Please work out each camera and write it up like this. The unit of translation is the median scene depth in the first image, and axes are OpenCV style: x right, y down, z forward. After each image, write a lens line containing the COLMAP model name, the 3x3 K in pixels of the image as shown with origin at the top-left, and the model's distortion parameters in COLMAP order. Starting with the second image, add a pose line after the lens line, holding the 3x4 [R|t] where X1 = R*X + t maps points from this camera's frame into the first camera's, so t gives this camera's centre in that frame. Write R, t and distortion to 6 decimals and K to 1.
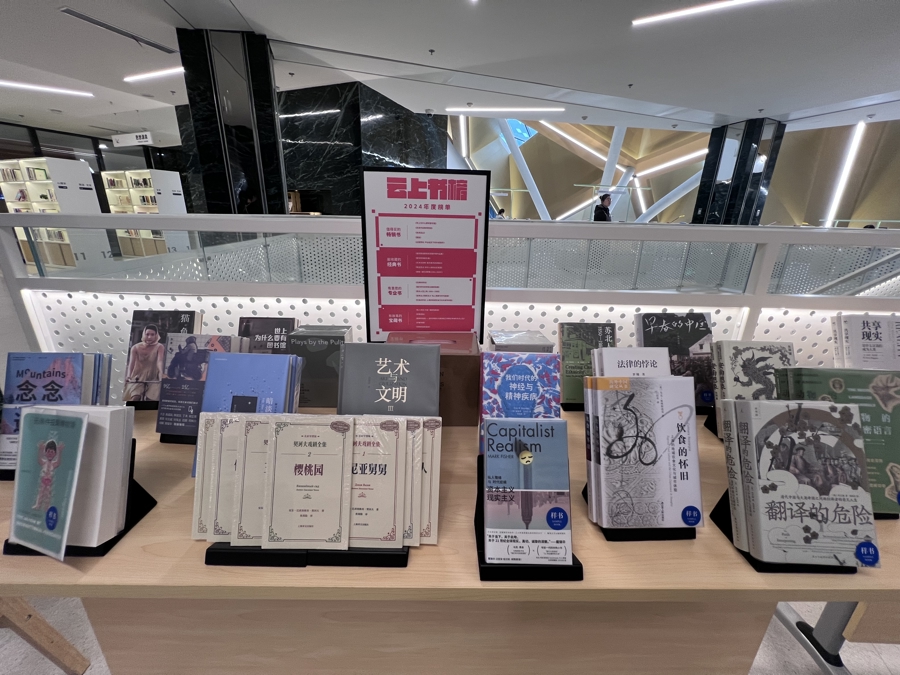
lens RADIAL K [[360.7, 0, 450.0], [0, 360.7, 337.9], [0, 0, 1]] dist [-0.002144, -0.000259]
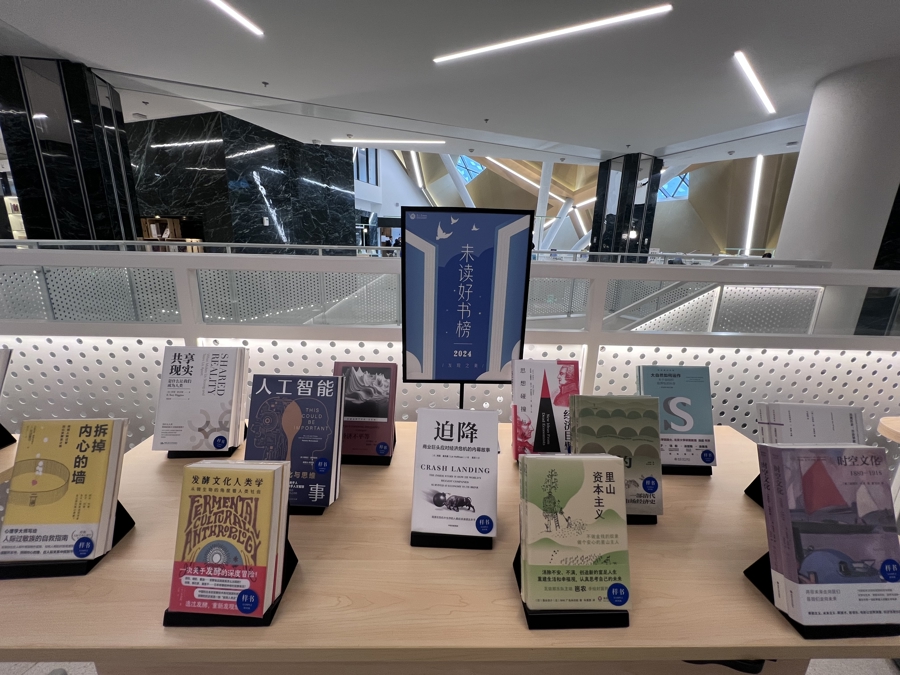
lens RADIAL K [[362.4, 0, 449.2], [0, 362.4, 337.1], [0, 0, 1]] dist [0.001417, -0.000453]
pose [[0.999054, -0.006805, 0.042941, 0.264988], [0.010014, 0.997136, -0.074965, -0.001943], [-0.042308, 0.075324, 0.996261, 0.009635]]
